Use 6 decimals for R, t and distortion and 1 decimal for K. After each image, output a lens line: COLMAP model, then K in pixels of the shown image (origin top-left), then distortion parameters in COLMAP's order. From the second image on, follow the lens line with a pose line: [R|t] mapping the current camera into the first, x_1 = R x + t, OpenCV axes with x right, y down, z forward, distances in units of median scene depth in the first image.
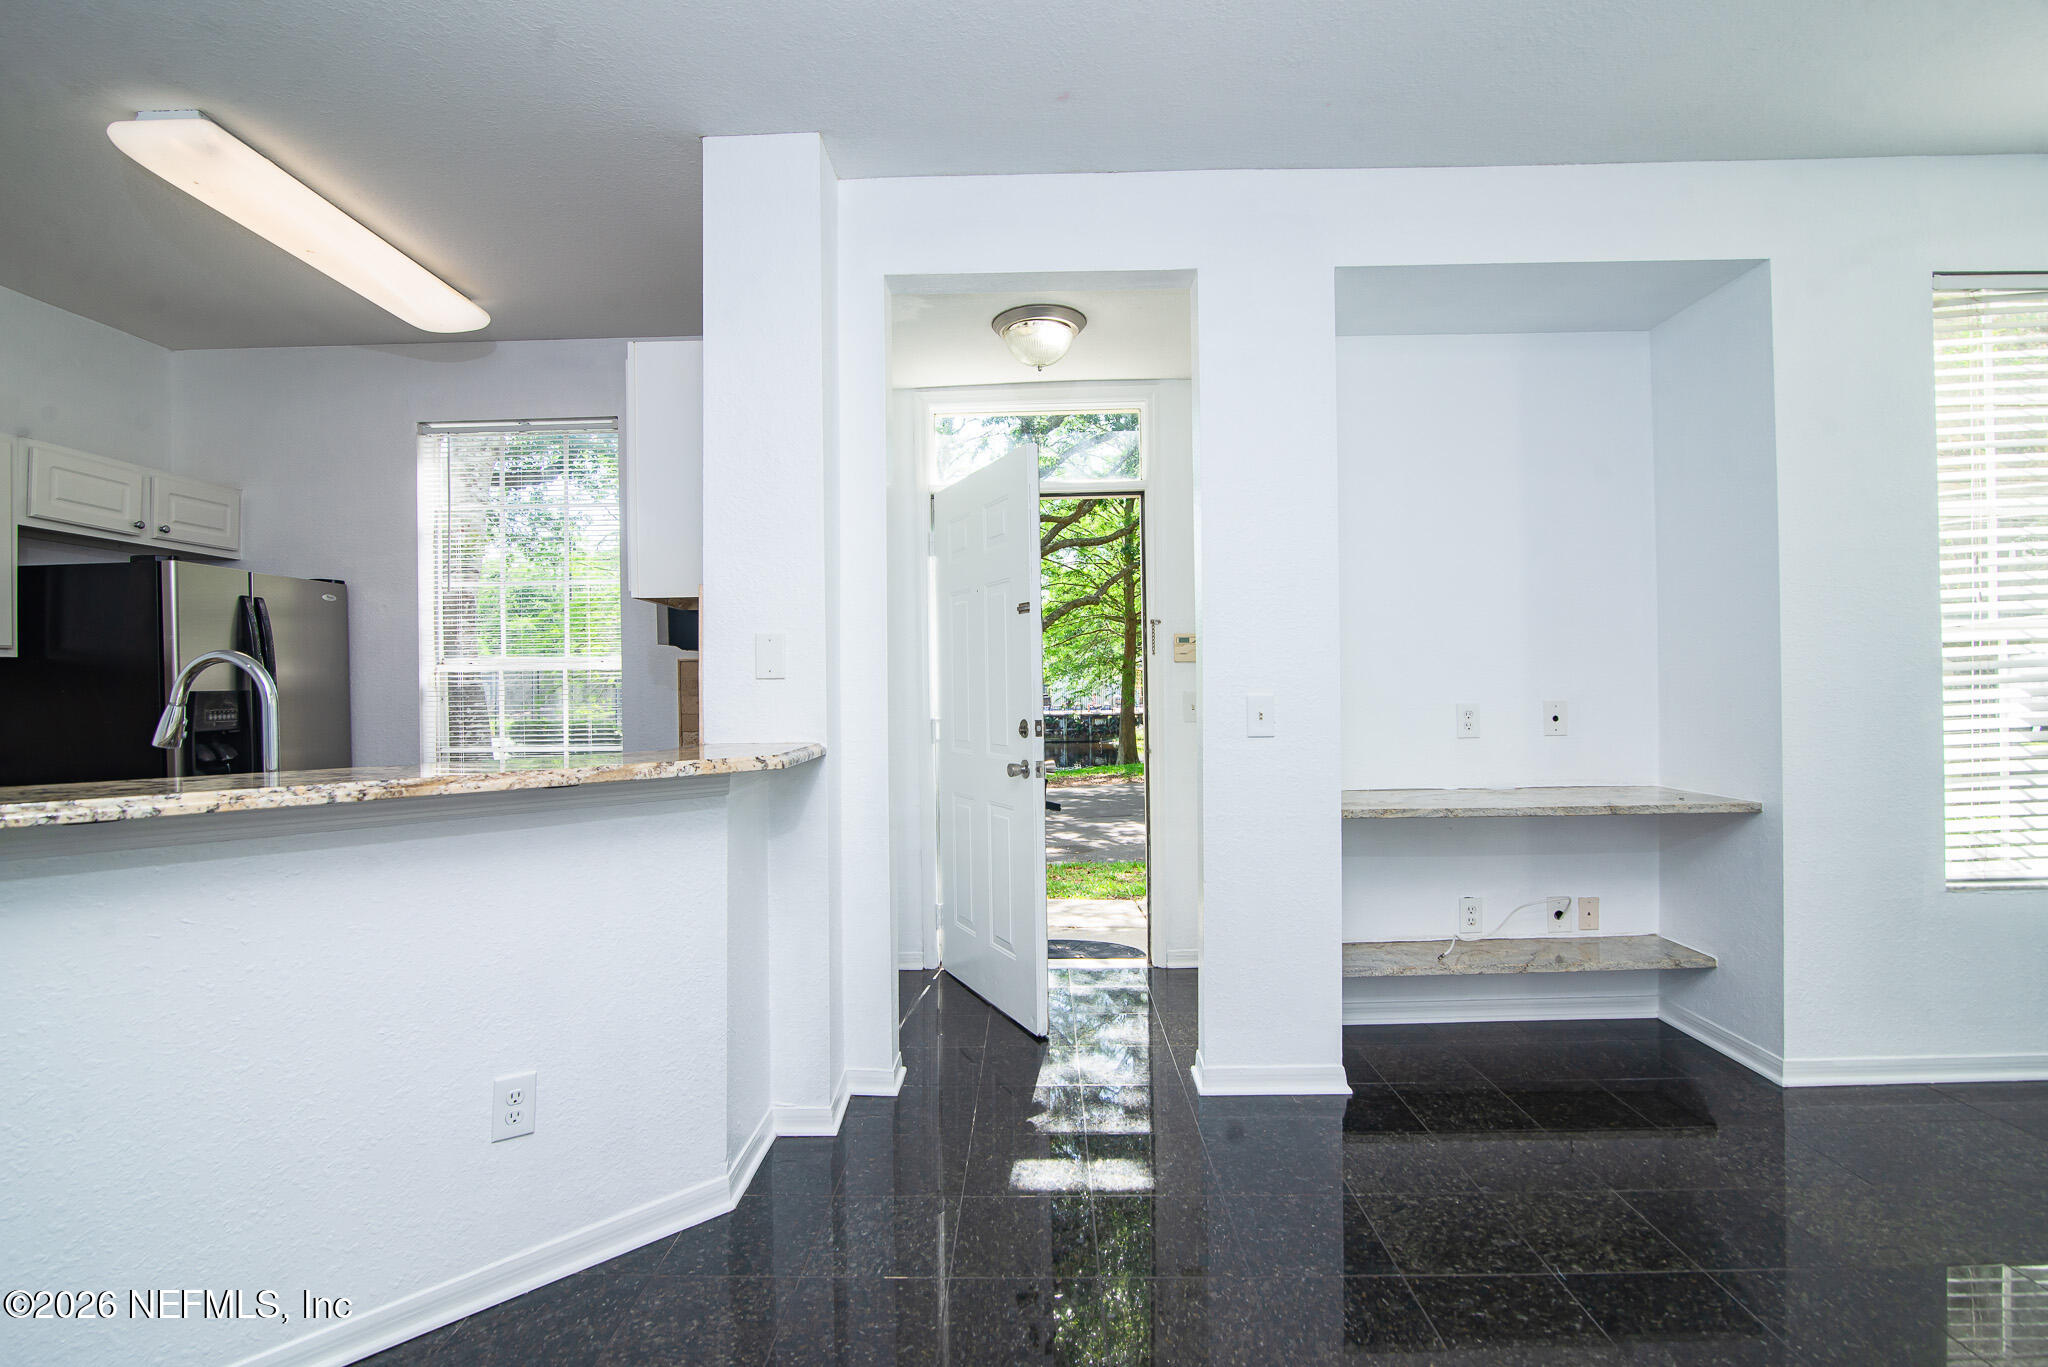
lens RADIAL K [[945.1, 0, 1023.0], [0, 945.1, 687.5], [0, 0, 1]] dist [-0.025549, 0.003820]
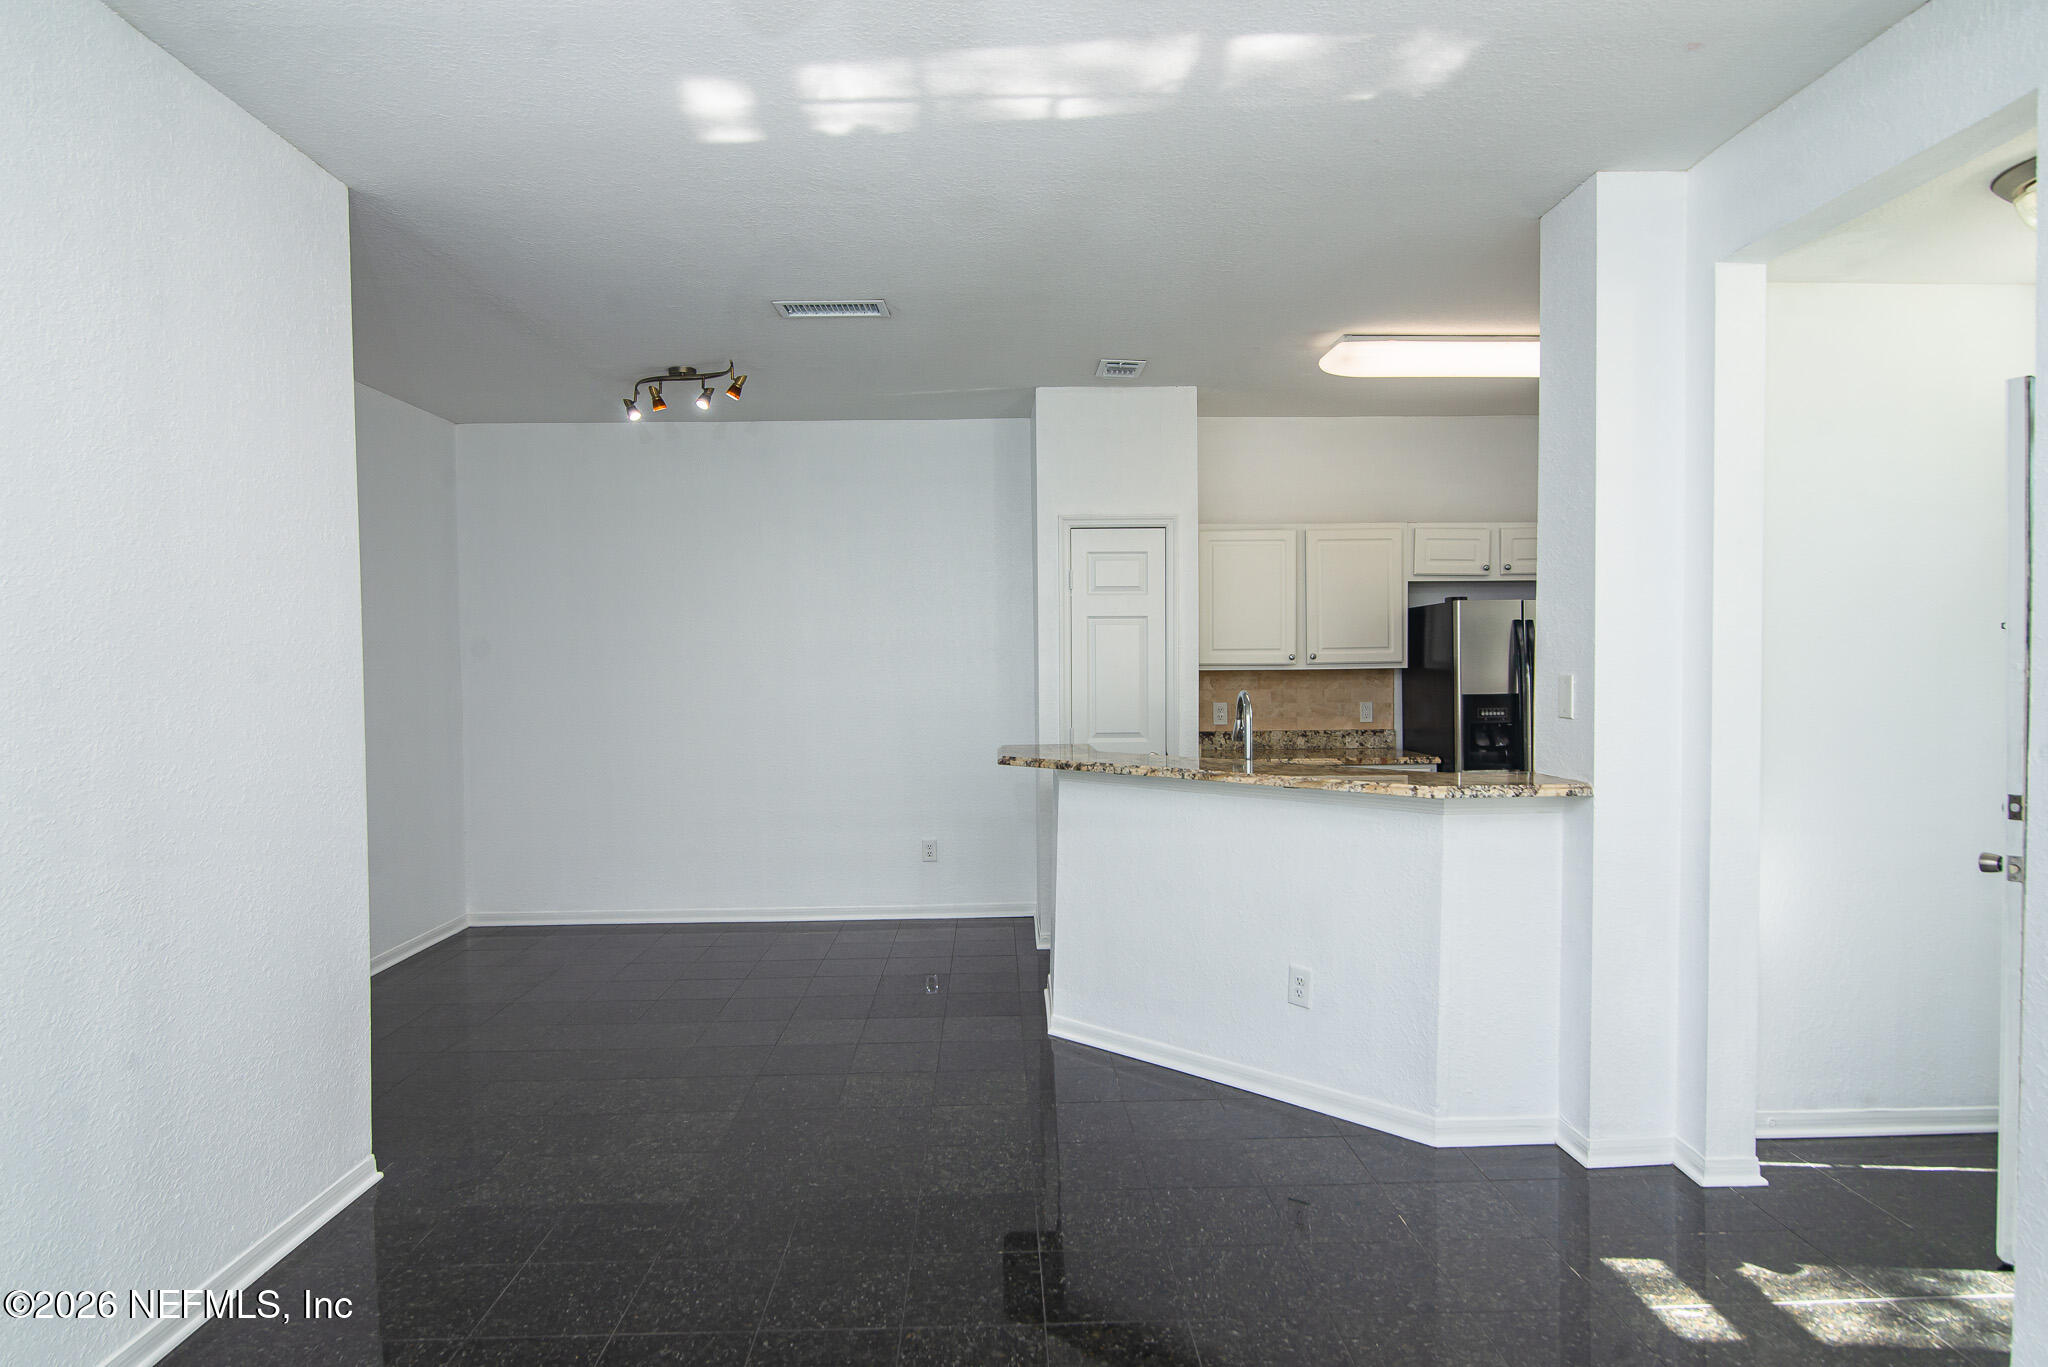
lens RADIAL K [[1131.5, 0, 1018.1], [0, 1131.5, 682.2], [0, 0, 1]] dist [-0.003418, 0.000611]
pose [[0.052084, 0.031142, -0.998157, 0.758991], [0.006719, 0.999480, 0.031534, -0.072347], [0.998620, -0.008349, 0.051848, 0.251065]]
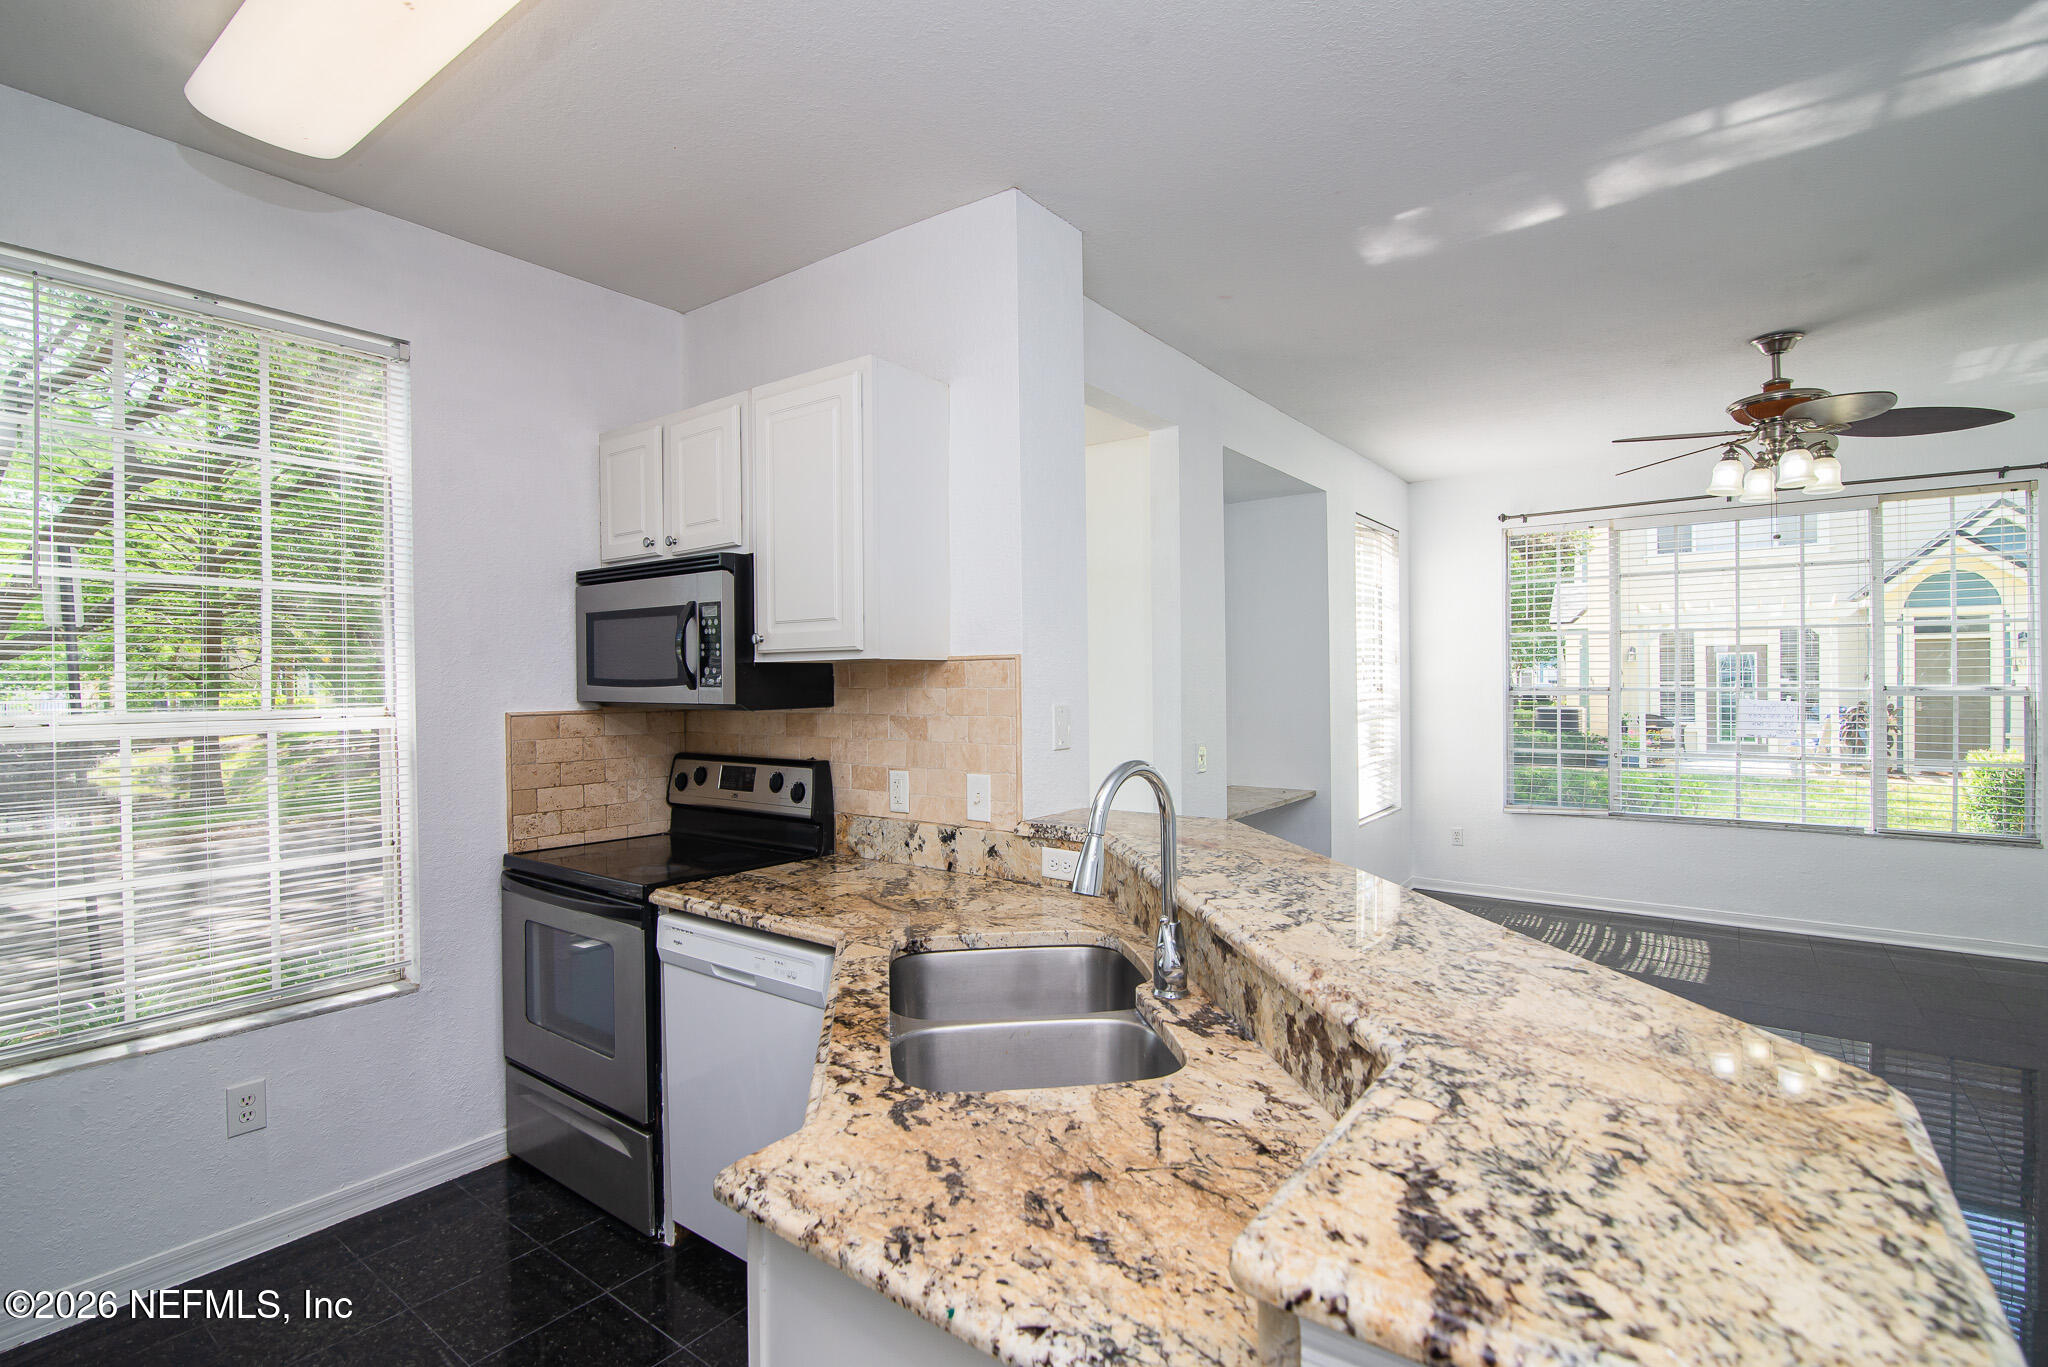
lens RADIAL K [[945.1, 0, 1030.9], [0, 945.1, 690.0], [0, 0, 1]] dist [-0.025549, 0.003820]
pose [[0.578295, 0.002570, 0.815824, -0.905931], [0.002266, 0.999986, -0.004757, -0.054906], [-0.815825, 0.004600, 0.578281, 0.346400]]
